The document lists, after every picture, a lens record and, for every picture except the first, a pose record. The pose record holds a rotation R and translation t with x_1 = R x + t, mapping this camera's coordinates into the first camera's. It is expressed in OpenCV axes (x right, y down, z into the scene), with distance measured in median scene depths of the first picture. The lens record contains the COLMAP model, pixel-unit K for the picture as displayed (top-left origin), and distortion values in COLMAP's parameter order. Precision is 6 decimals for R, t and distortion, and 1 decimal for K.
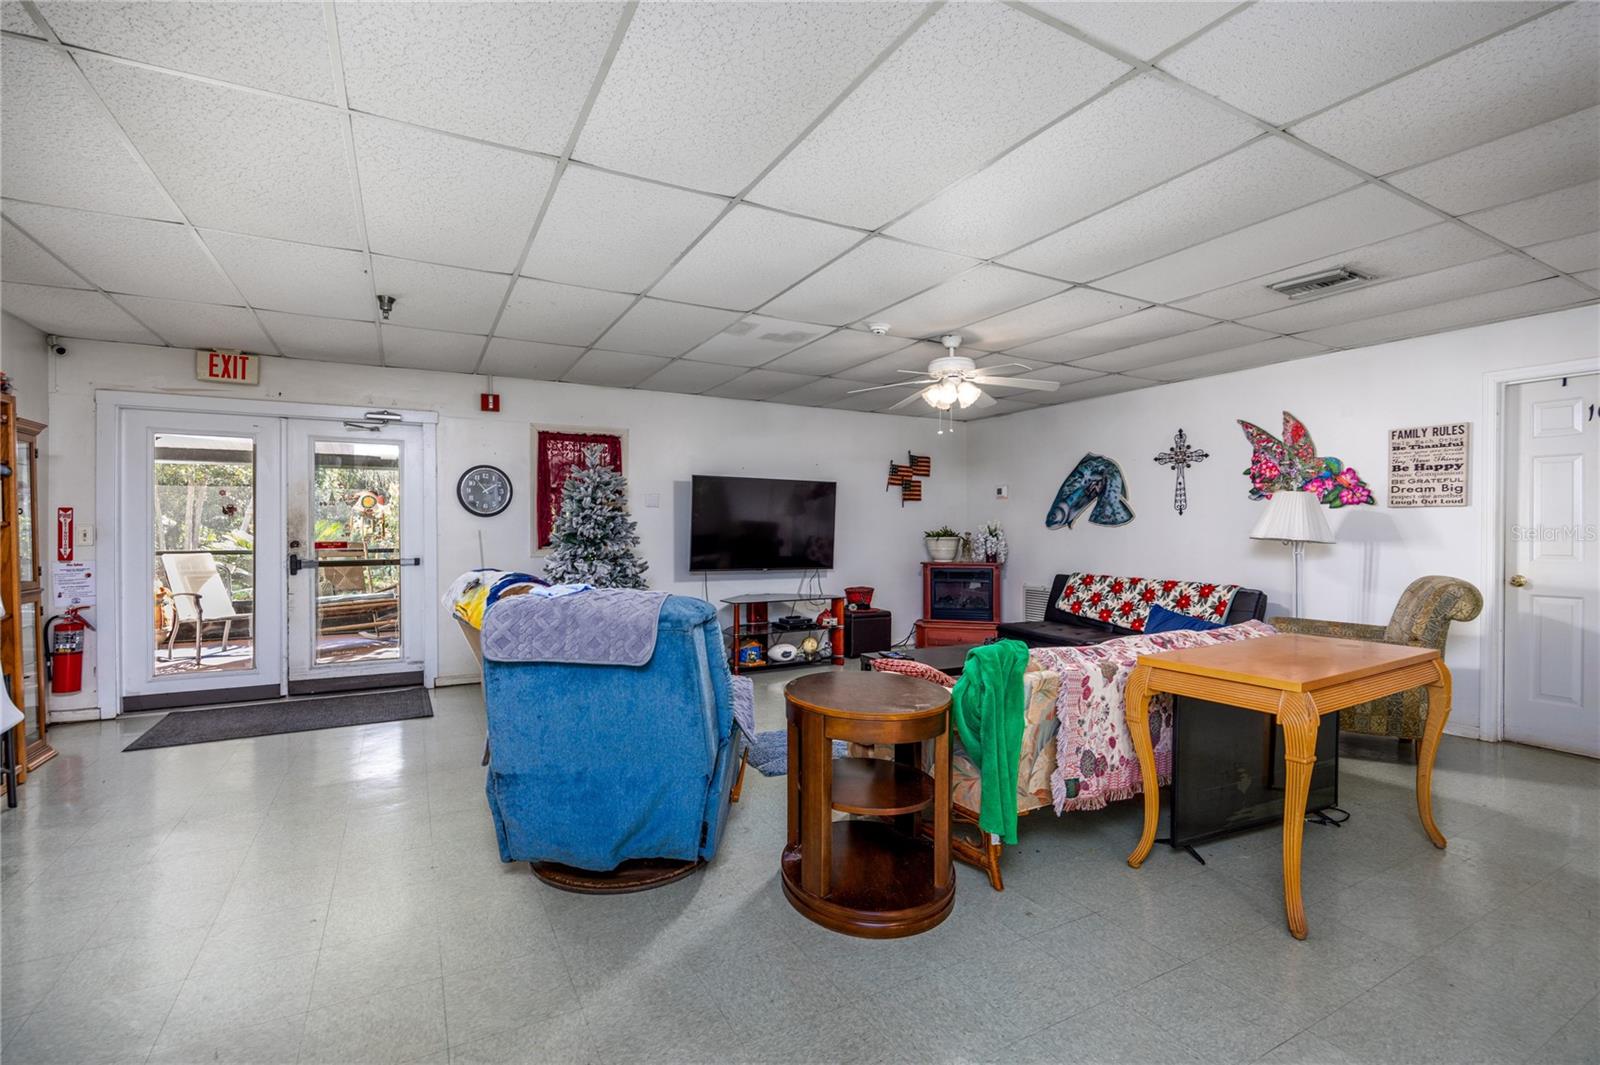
lens RADIAL K [[694.6, 0, 798.1], [0, 694.6, 519.3], [0, 0, 1]] dist [-0.023755, 0.000948]
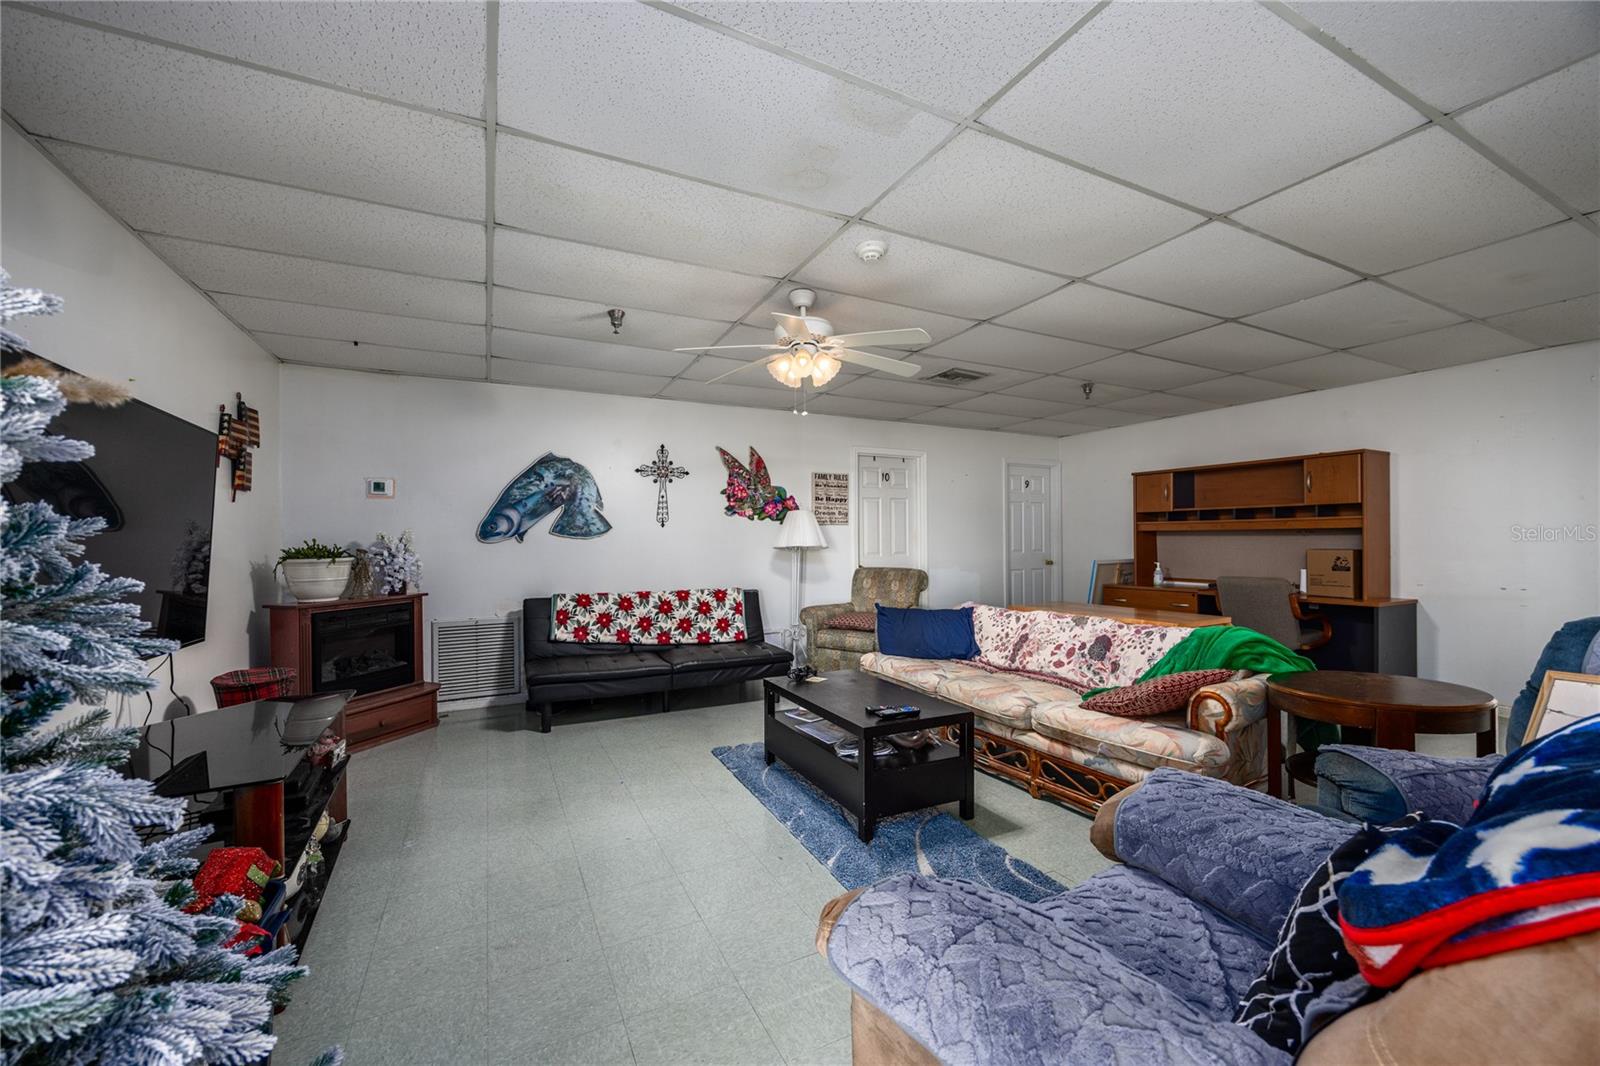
lens RADIAL K [[613.2, 0, 795.4], [0, 613.2, 536.9], [0, 0, 1]] dist [0.001277, -0.000371]
pose [[0.045167, 0.007319, 0.998953, -0.354649], [-0.002043, 0.999972, -0.007235, 0.014373], [-0.998977, -0.001714, 0.045181, 0.744959]]
